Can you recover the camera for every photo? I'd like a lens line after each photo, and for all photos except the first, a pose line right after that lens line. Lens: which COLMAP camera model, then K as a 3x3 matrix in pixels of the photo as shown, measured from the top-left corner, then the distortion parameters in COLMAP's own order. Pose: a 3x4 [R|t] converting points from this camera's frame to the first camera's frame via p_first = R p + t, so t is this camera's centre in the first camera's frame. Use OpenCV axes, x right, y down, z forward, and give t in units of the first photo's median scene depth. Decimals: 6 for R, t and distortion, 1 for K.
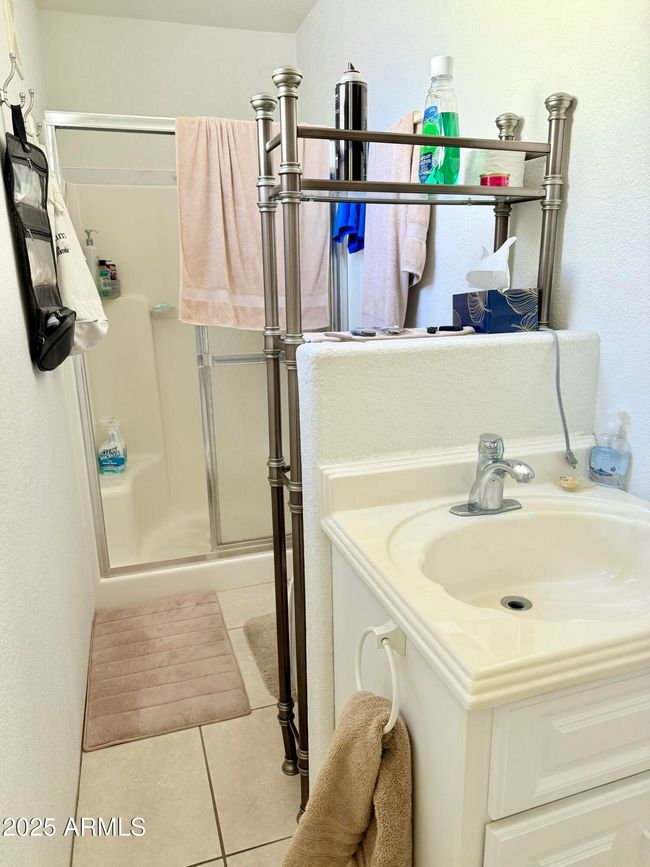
lens RADIAL K [[603.3, 0, 324.4], [0, 603.3, 435.4], [0, 0, 1]] dist [0.265483, -0.486332]
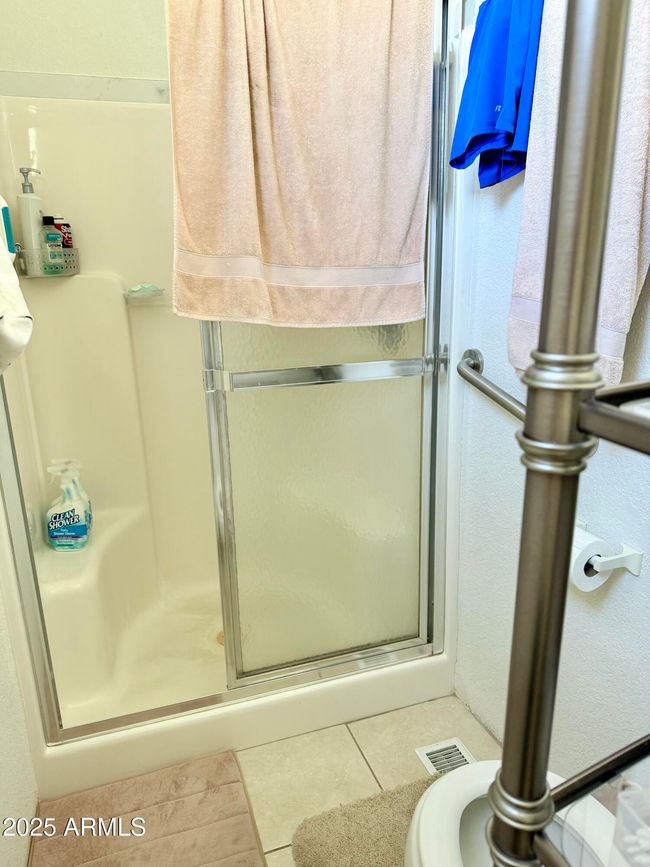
lens RADIAL K [[617.6, 0, 326.4], [0, 617.6, 436.5], [0, 0, 1]] dist [0.113194, -0.126288]
pose [[0.999680, -0.009357, 0.023486, -0.105316], [0.008756, 0.999635, 0.025565, -0.082986], [-0.023717, -0.025351, 0.999397, 0.405320]]
